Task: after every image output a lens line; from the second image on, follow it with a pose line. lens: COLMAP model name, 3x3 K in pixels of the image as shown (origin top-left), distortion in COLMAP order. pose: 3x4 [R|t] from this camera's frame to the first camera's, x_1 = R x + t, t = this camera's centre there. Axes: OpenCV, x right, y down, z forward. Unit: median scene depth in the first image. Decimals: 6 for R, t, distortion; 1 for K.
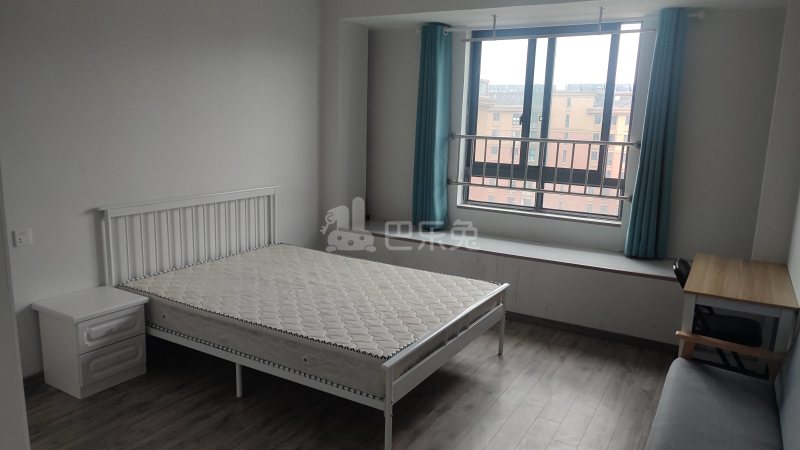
lens RADIAL K [[574.8, 0, 400.0], [0, 574.8, 225.0], [0, 0, 1]] dist [-0.001126, -0.000471]
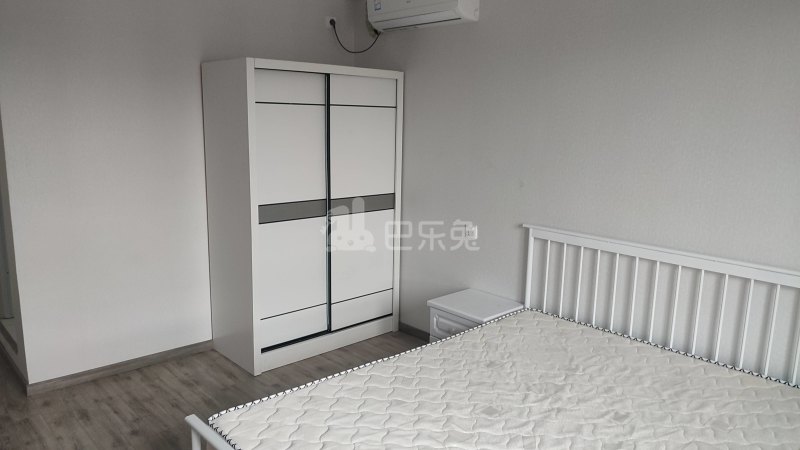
lens RADIAL K [[574.8, 0, 400.0], [0, 574.8, 225.0], [0, 0, 1]] dist [-0.001126, -0.000471]
pose [[-0.284174, 0.137070, -0.948924, 0.769756], [-0.213285, 0.955890, 0.201949, -0.299726], [0.934748, 0.259780, -0.242404, 1.722828]]
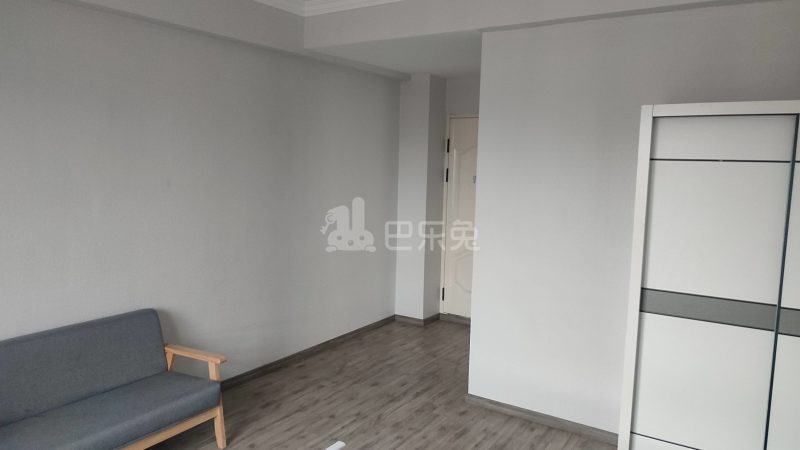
lens RADIAL K [[574.8, 0, 400.0], [0, 574.8, 225.0], [0, 0, 1]] dist [-0.001126, -0.000471]
pose [[-0.997840, -0.057332, 0.032055, 0.160853], [-0.045032, 0.952378, 0.301576, -0.389206], [-0.047818, 0.299481, -0.952903, 2.001727]]
